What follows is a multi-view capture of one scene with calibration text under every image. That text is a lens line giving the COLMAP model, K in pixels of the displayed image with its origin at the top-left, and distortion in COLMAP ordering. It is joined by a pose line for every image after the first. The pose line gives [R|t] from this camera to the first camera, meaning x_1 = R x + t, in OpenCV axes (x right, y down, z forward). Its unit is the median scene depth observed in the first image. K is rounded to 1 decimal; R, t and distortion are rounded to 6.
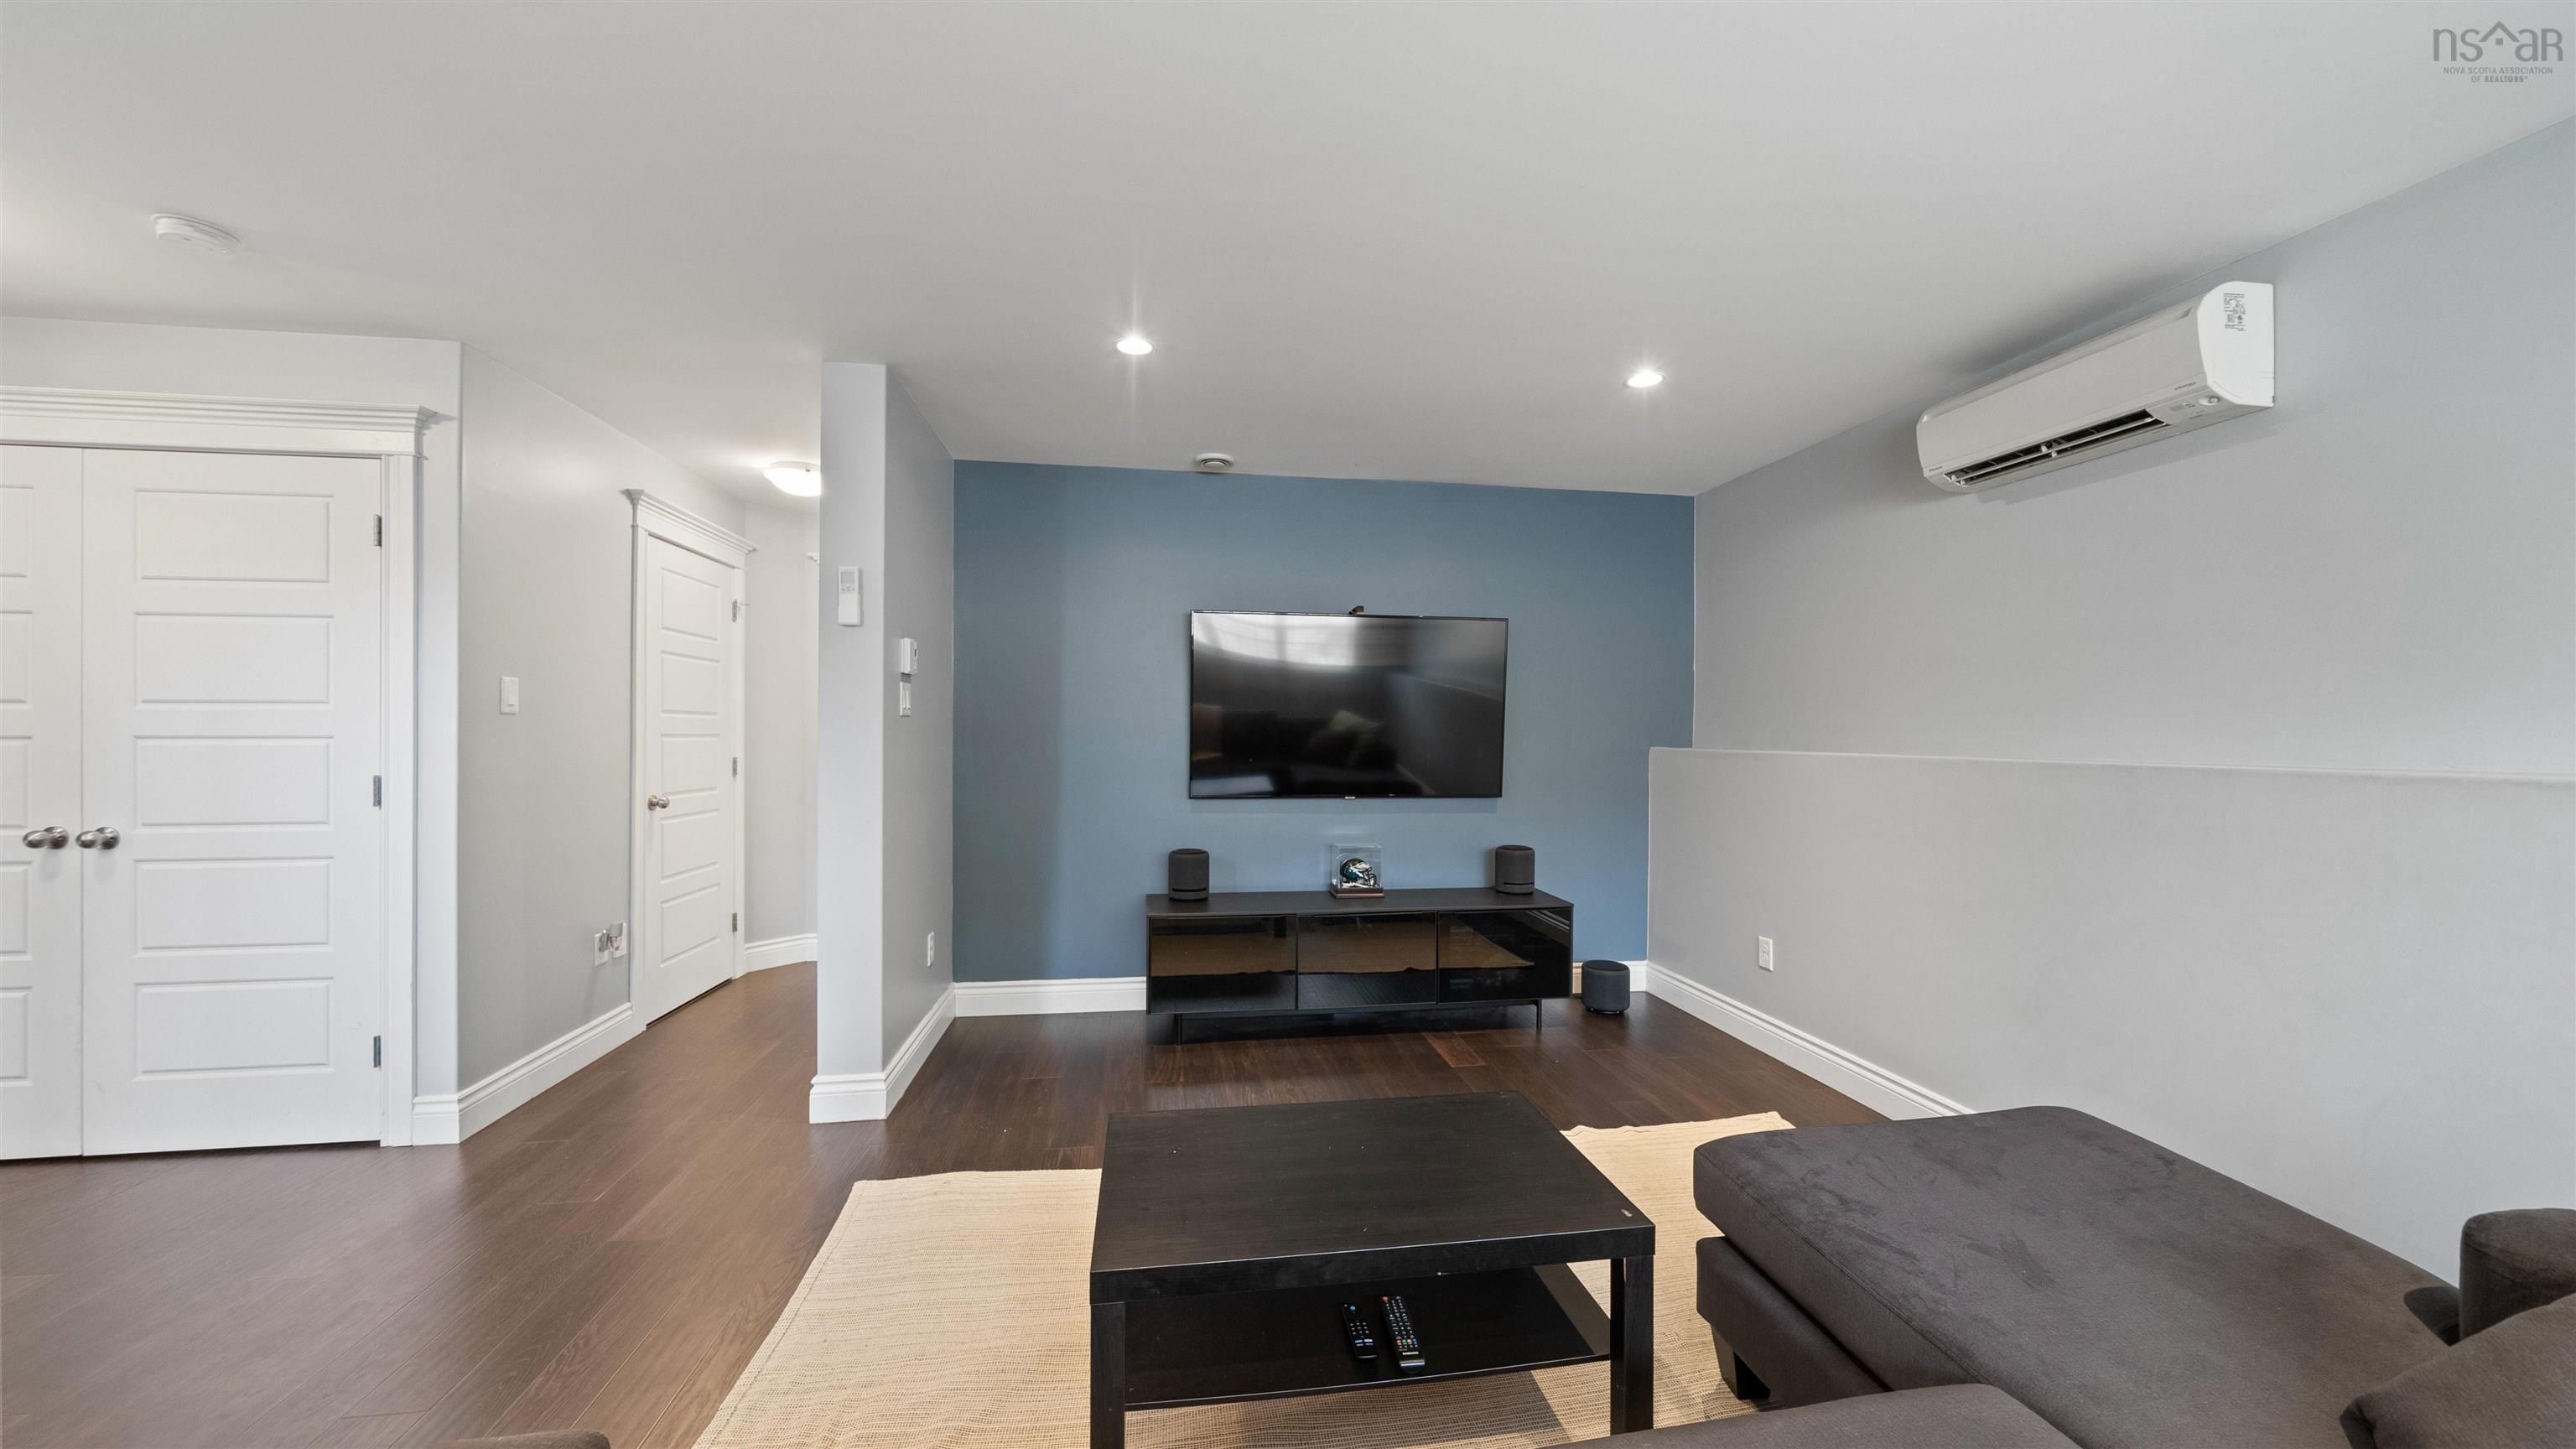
lens RADIAL K [[901.6, 0, 1297.8], [0, 901.6, 733.8], [0, 0, 1]] dist [0.000361, 0.000159]
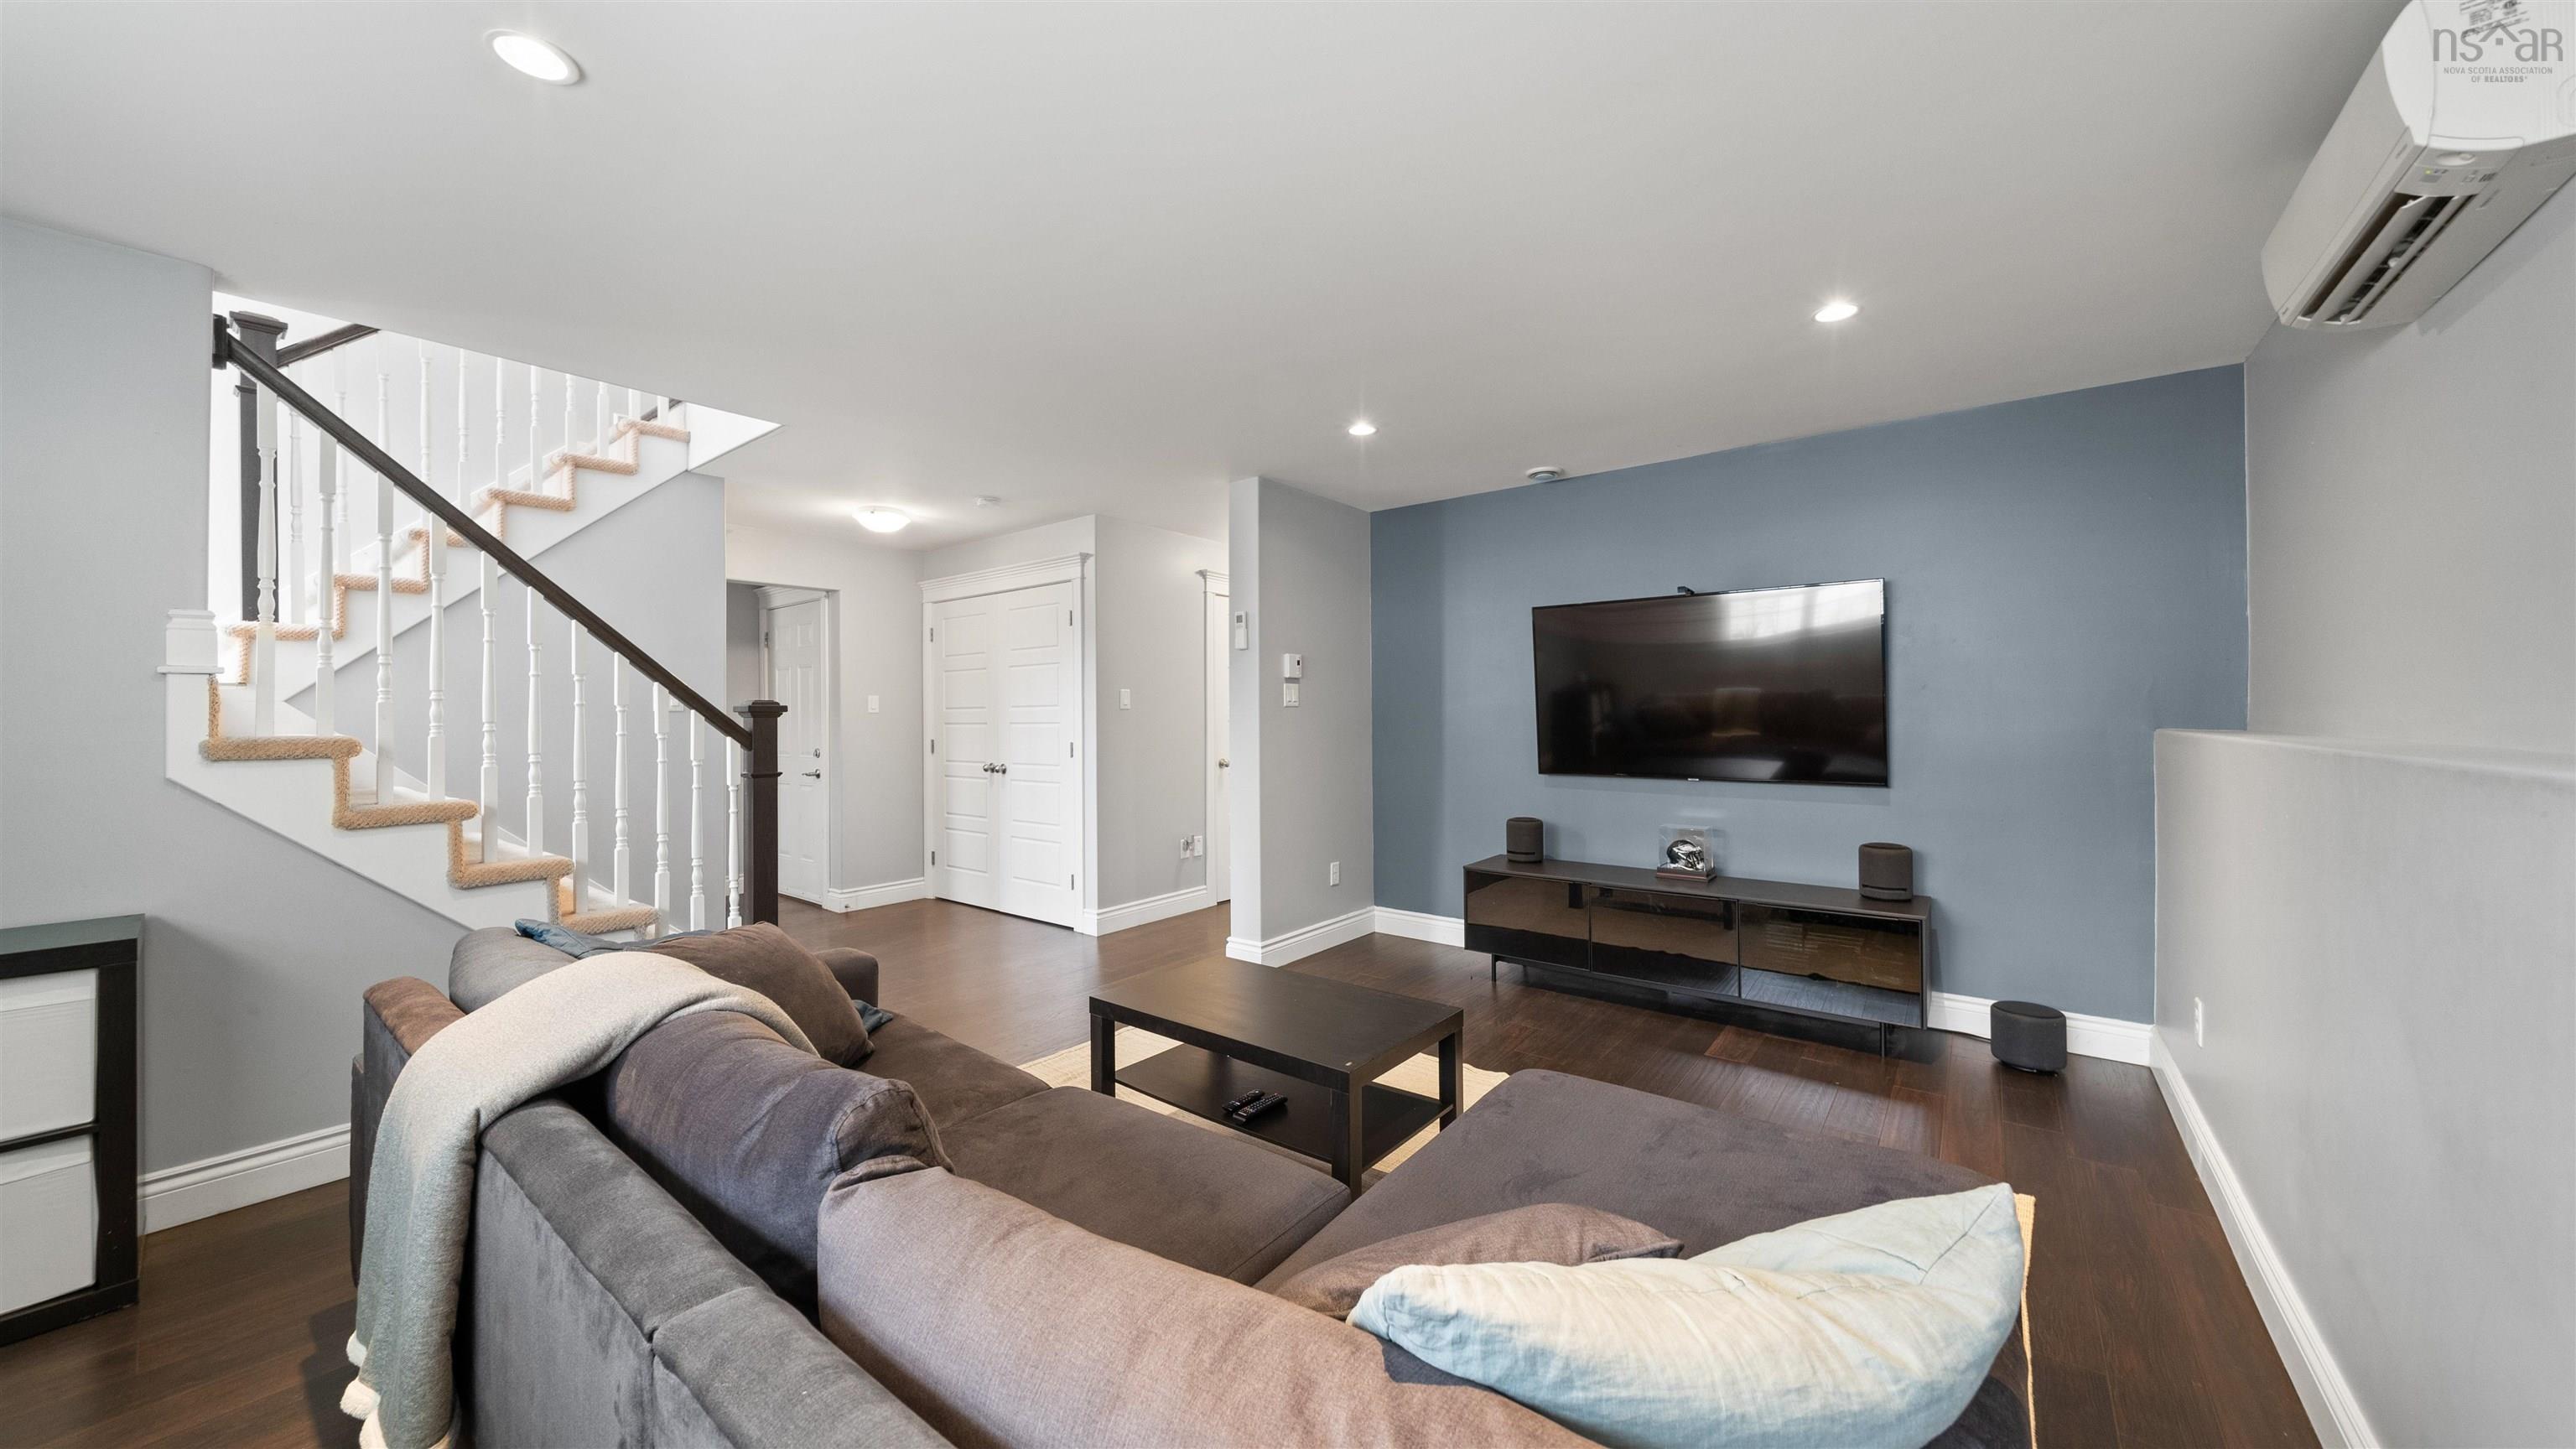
lens RADIAL K [[896.2, 0, 1287.1], [0, 896.2, 718.6], [0, 0, 1]] dist [0.000259, 0.000049]
pose [[0.683041, -0.007656, -0.730340, 0.520622], [0.008388, 0.999961, -0.002637, 0.002861], [0.730332, -0.004325, 0.683078, 0.004757]]
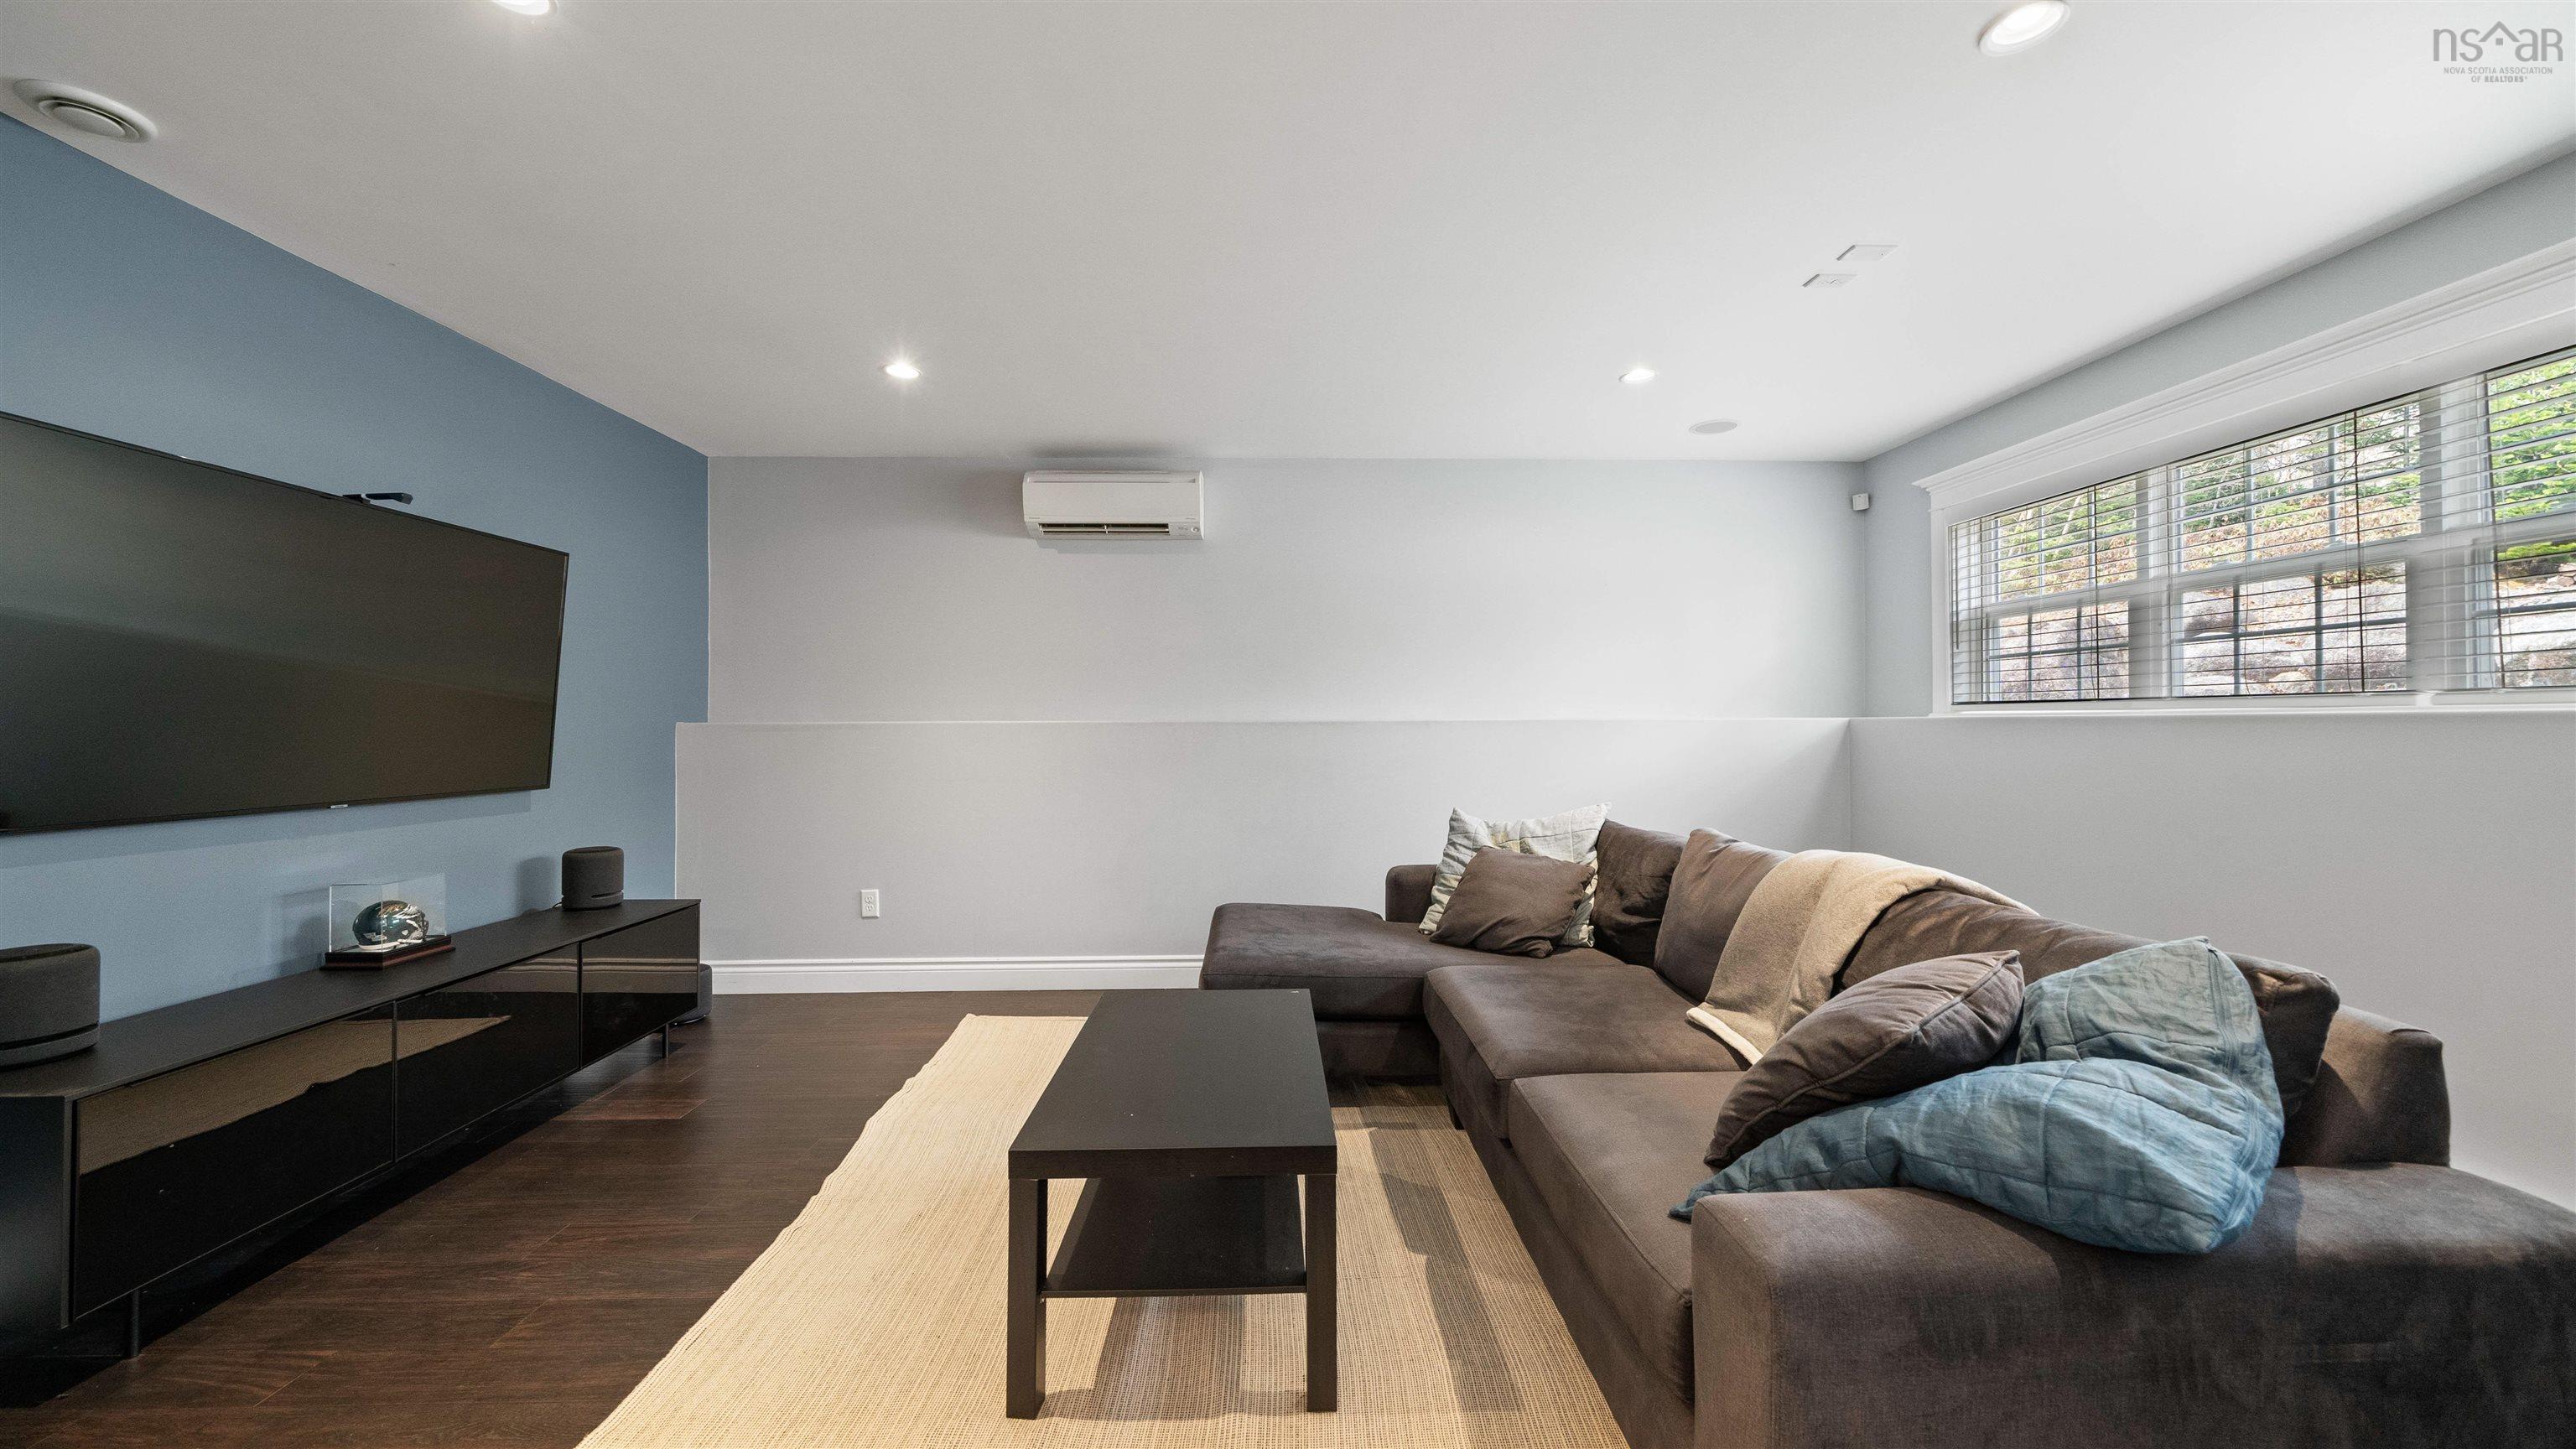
lens RADIAL K [[908.0, 0, 1288.0], [0, 908.0, 724.5], [0, 0, 1]] dist [0.000208, 0.000031]
pose [[0.128153, -0.009300, 0.991711, -0.502865], [0.002242, 0.999956, 0.009088, 0.013121], [-0.991752, 0.001059, 0.128168, 0.329967]]
